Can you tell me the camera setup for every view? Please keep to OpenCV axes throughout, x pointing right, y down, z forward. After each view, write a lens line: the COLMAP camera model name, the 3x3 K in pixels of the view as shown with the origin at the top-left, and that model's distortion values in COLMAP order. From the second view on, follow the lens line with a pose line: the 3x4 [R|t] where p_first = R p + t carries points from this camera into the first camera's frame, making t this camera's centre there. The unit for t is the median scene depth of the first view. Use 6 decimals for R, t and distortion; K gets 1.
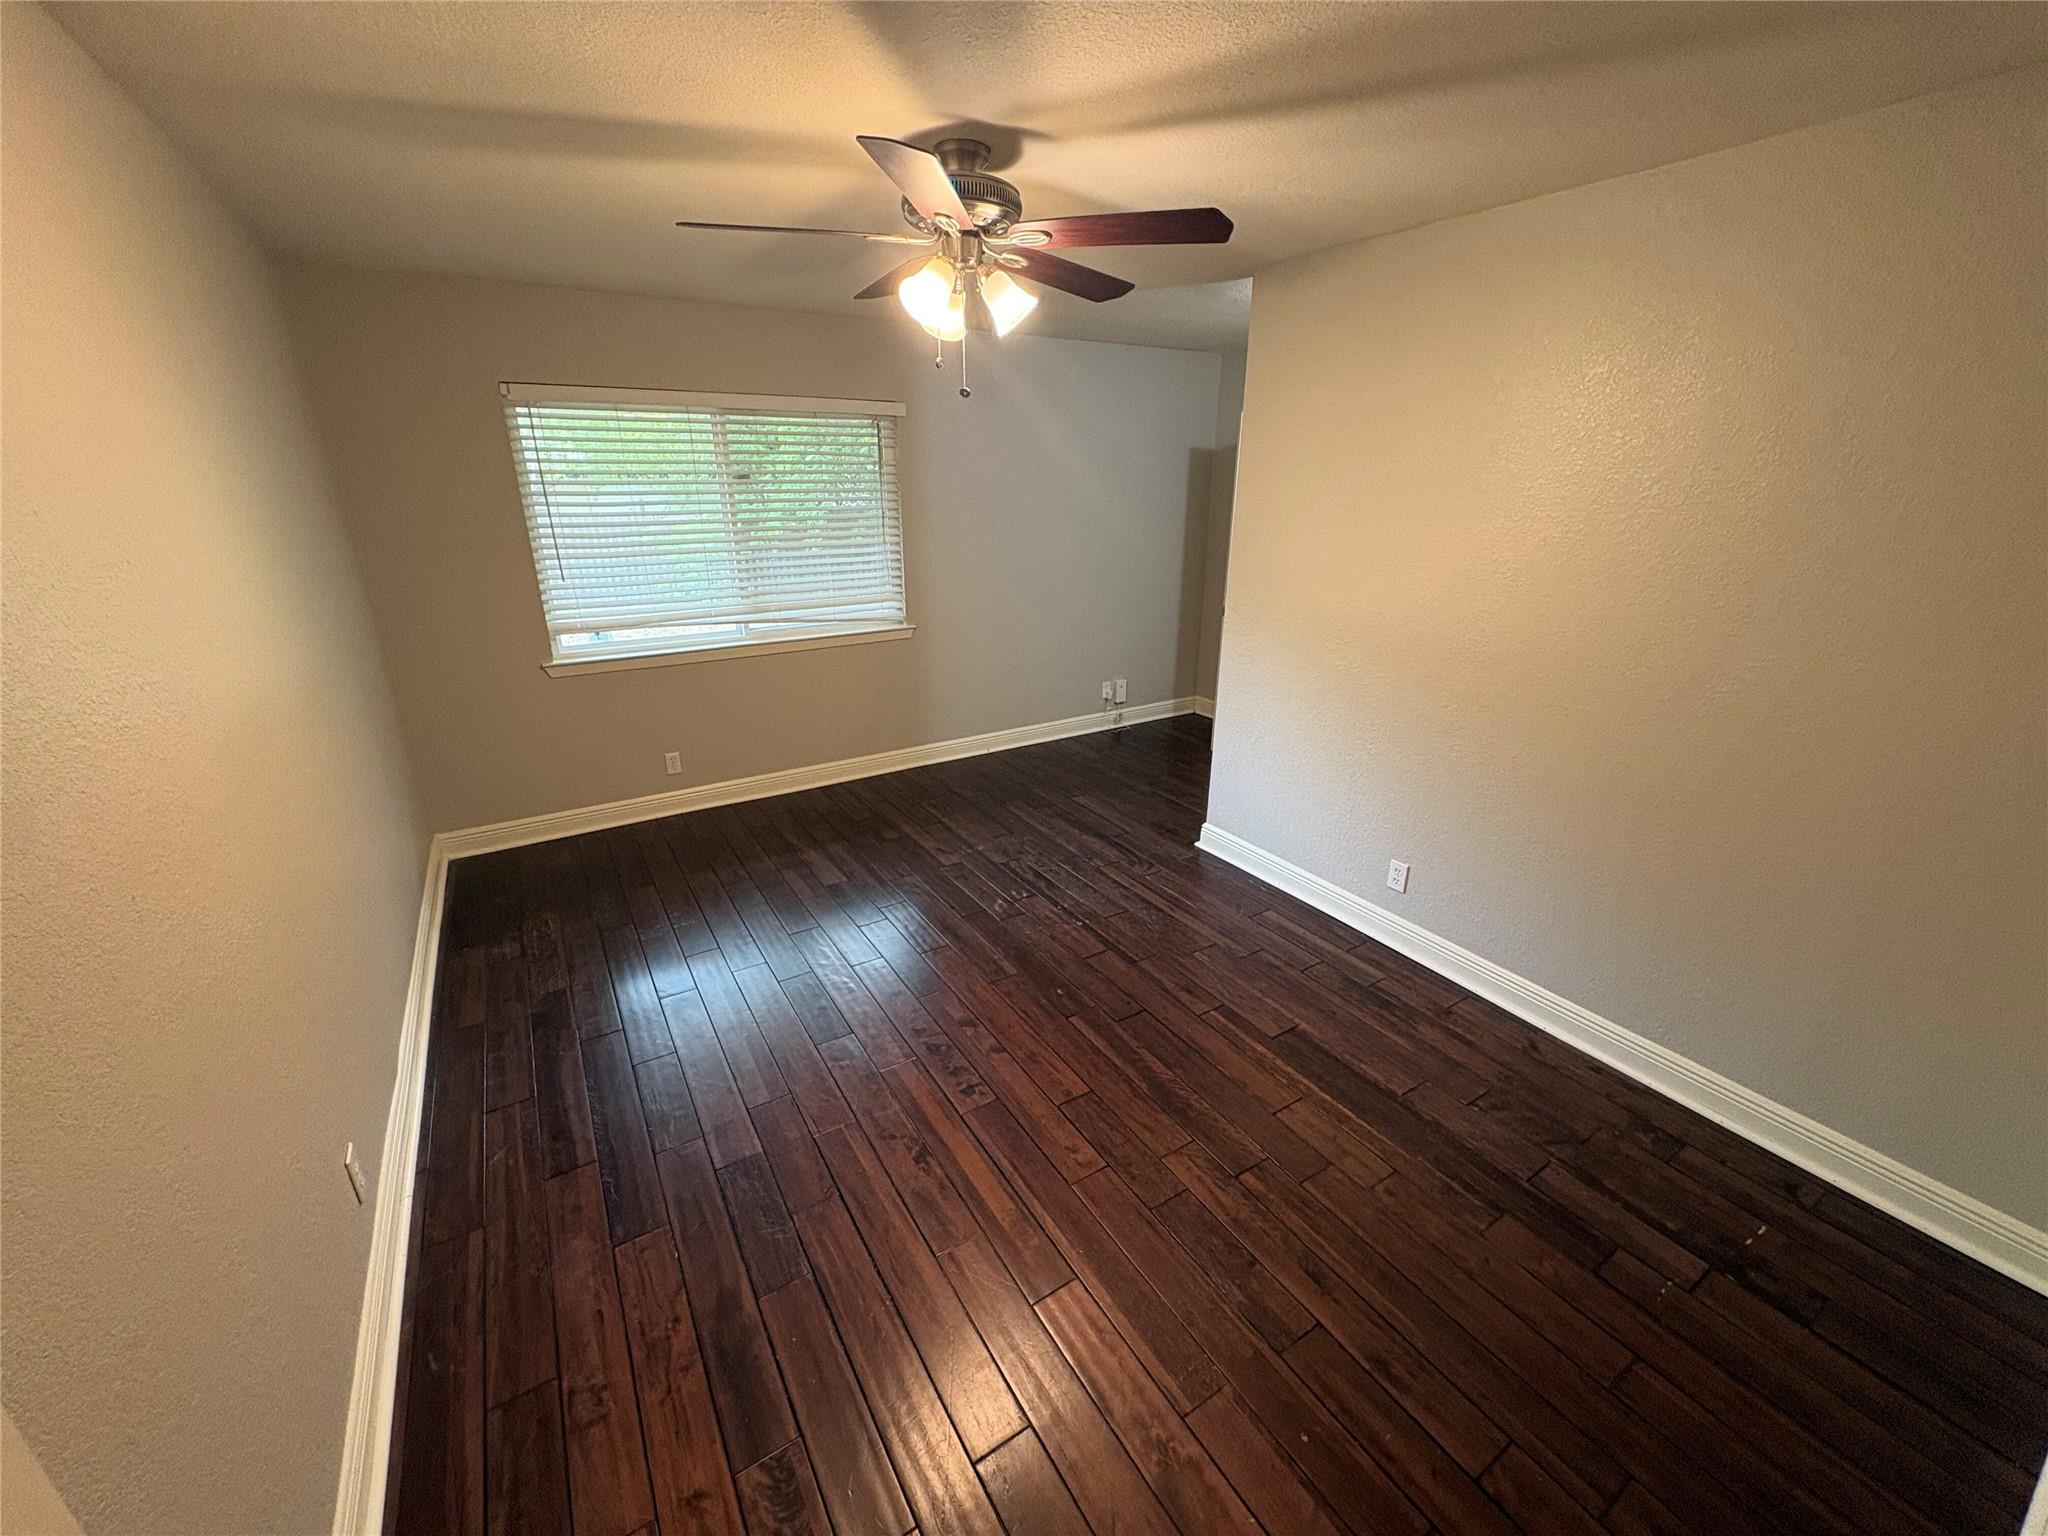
lens RADIAL K [[813.7, 0, 1017.4], [0, 813.7, 767.2], [0, 0, 1]] dist [0.000003, 0.000687]
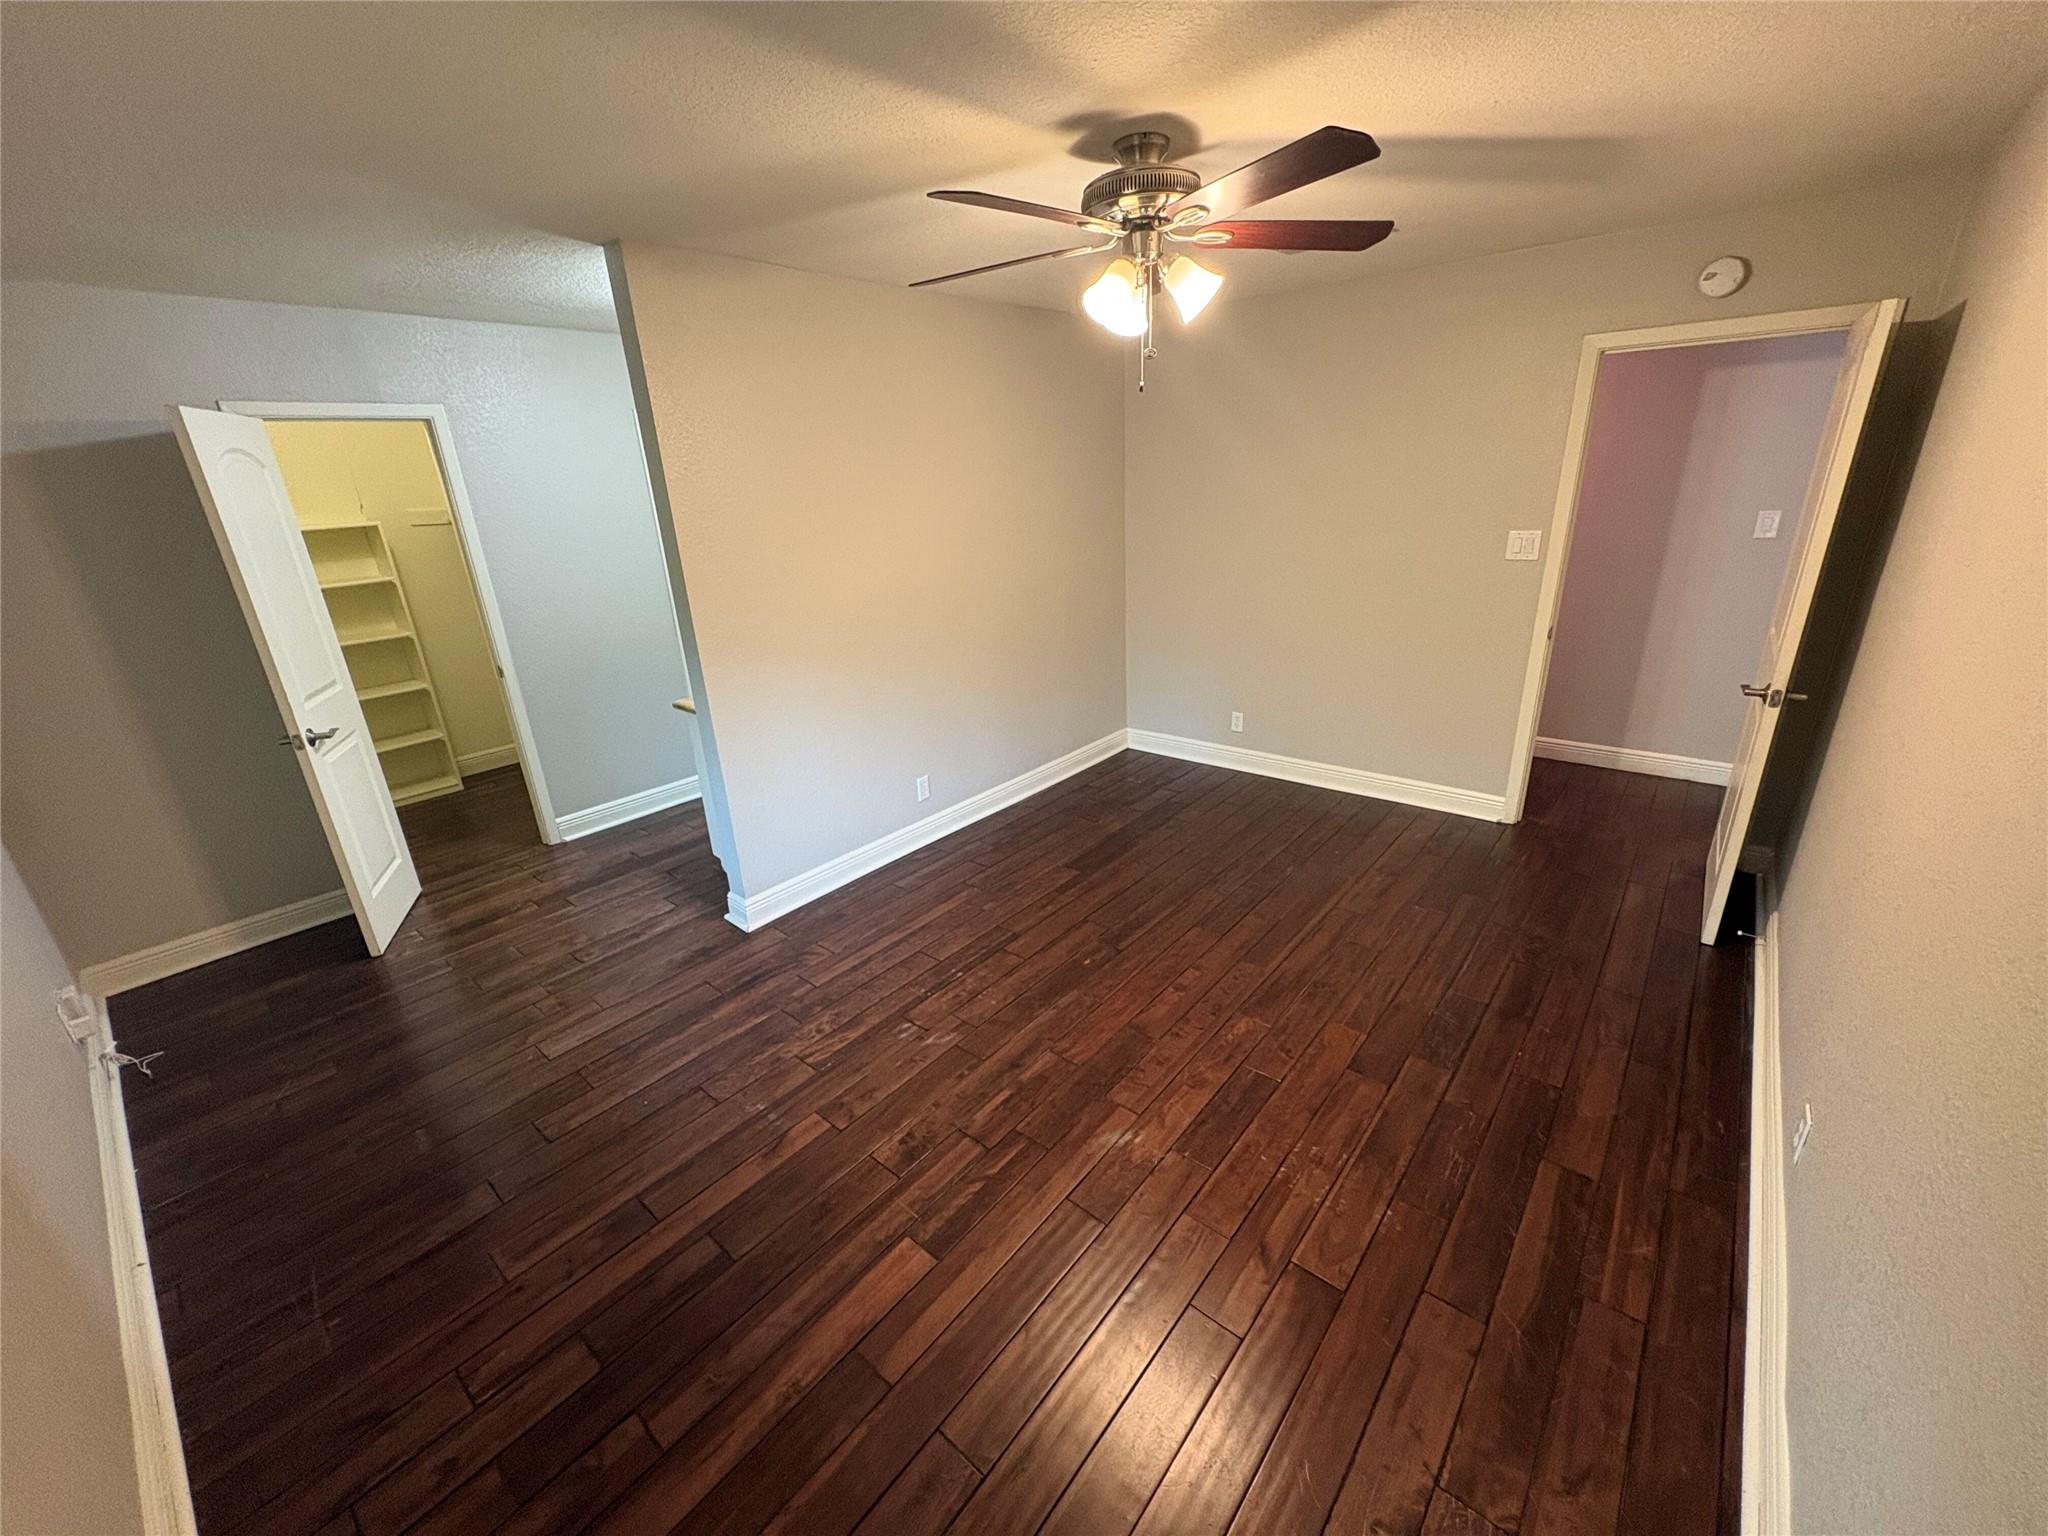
lens RADIAL K [[813.7, 0, 1023.7], [0, 813.7, 770.0], [0, 0, 1]] dist [0.000003, 0.000687]
pose [[-0.311528, -0.314839, 0.896564, -0.710746], [0.365983, 0.830974, 0.418974, -0.363191], [-0.876930, 0.458649, -0.143646, 0.996822]]
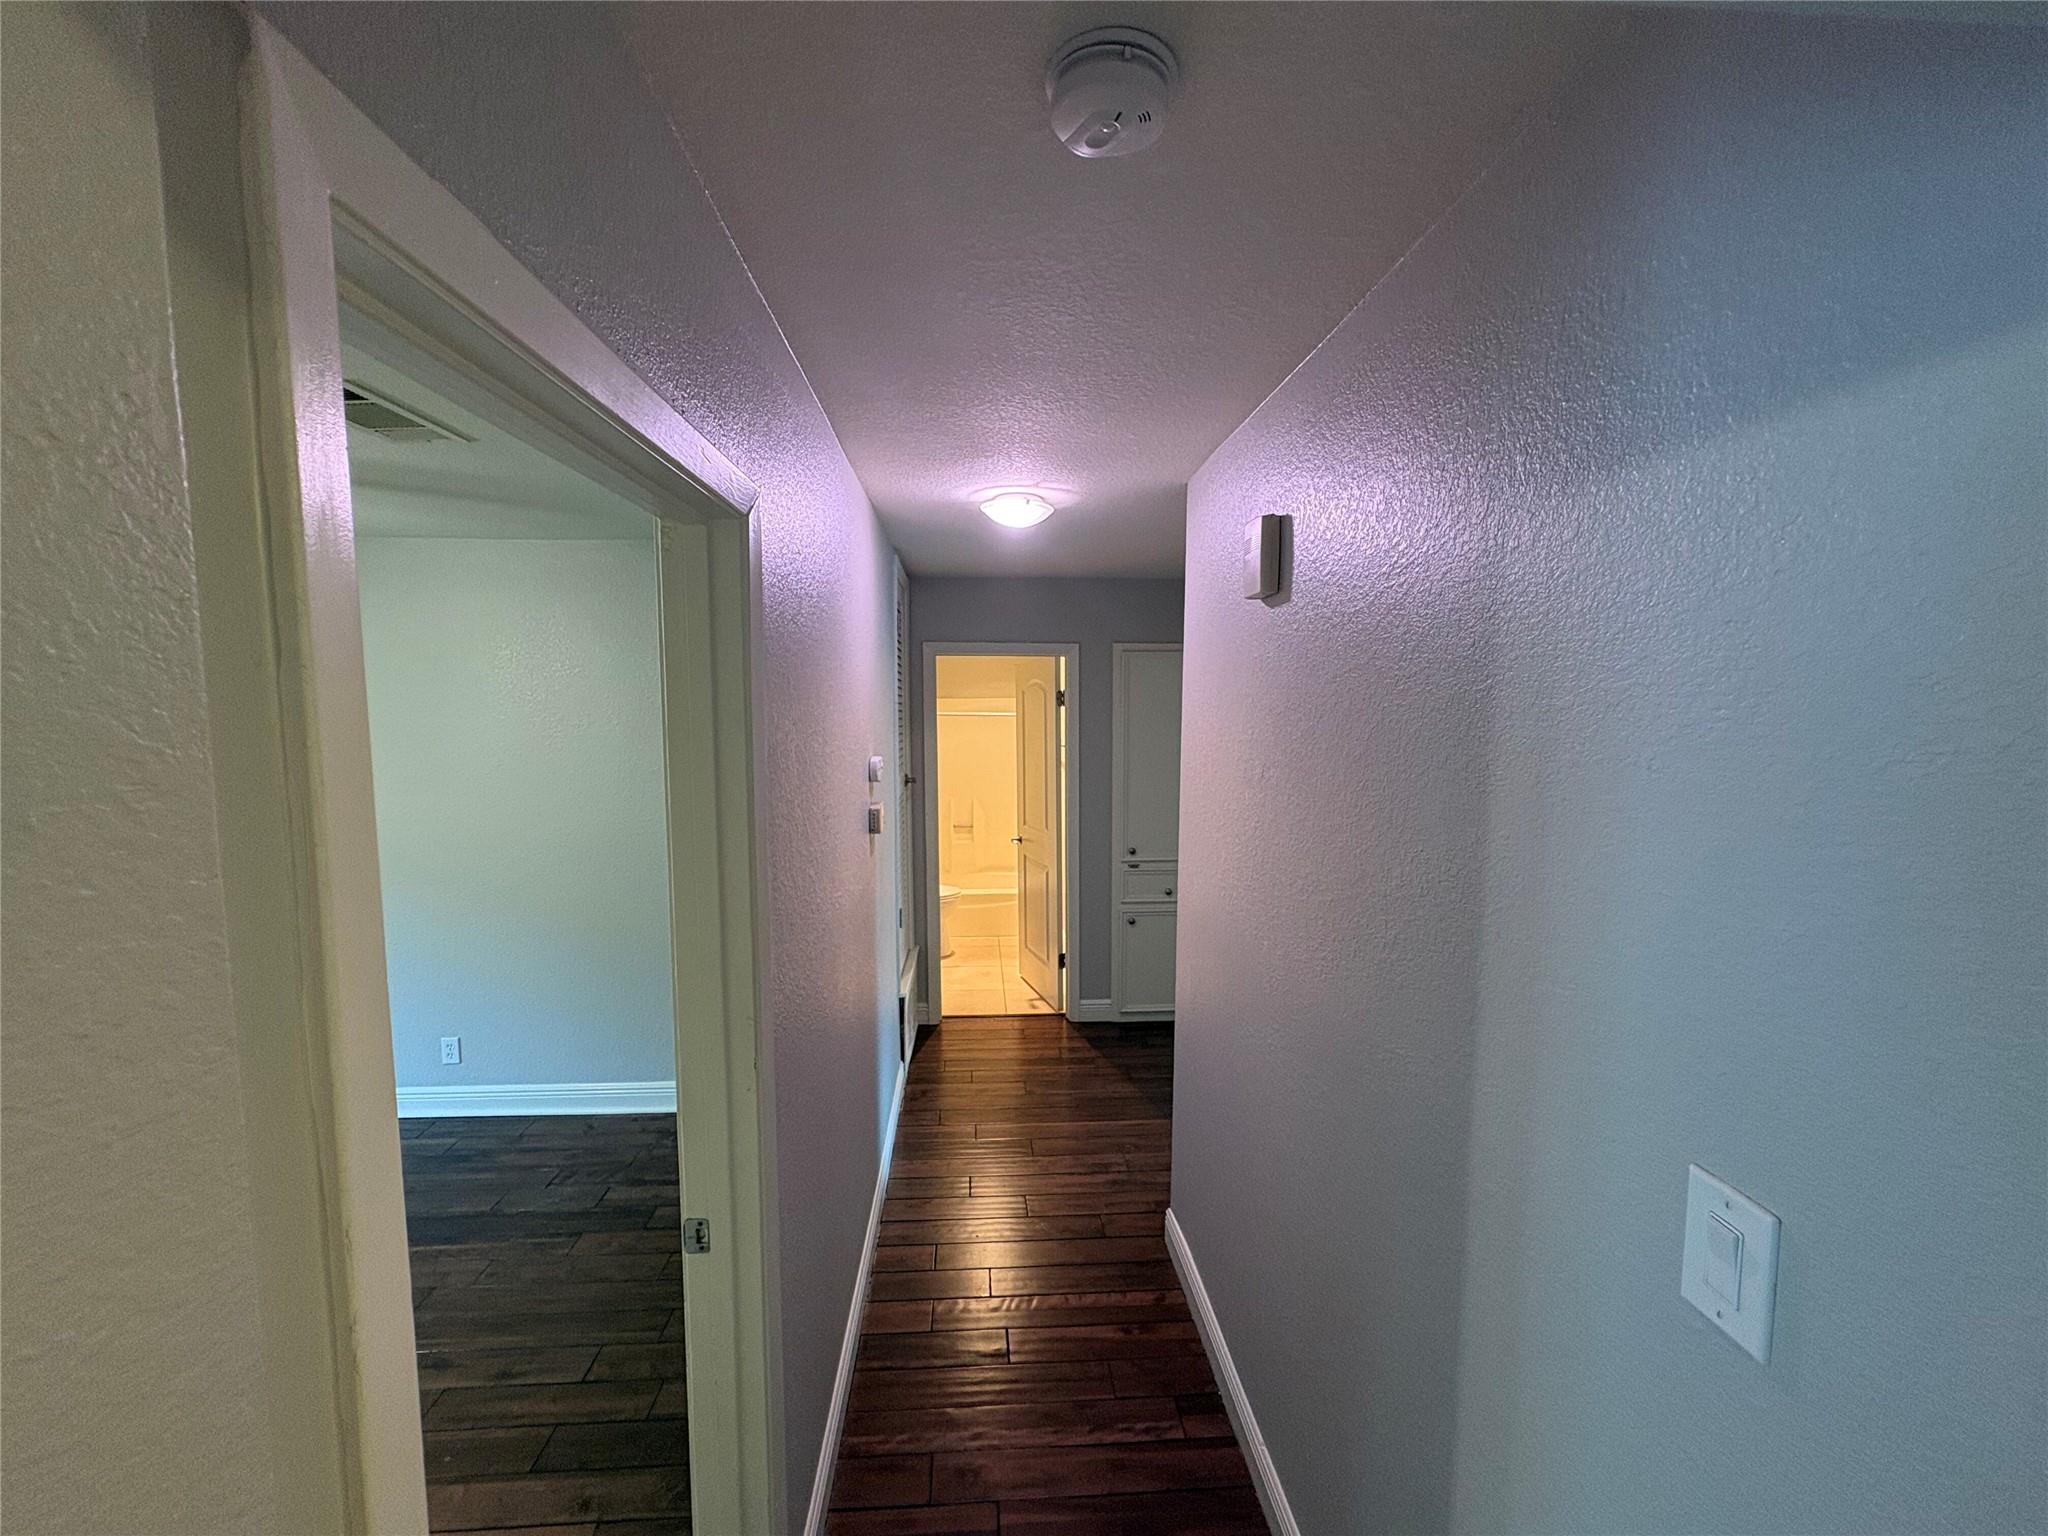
lens RADIAL K [[813.7, 0, 1024.4], [0, 813.7, 769.3], [0, 0, 1]] dist [0.000003, 0.000687]
pose [[0.472381, -0.074576, 0.878234, -0.118567], [0.300777, 0.950241, -0.081090, 0.094724], [-0.828486, 0.302458, 0.471307, -0.308691]]
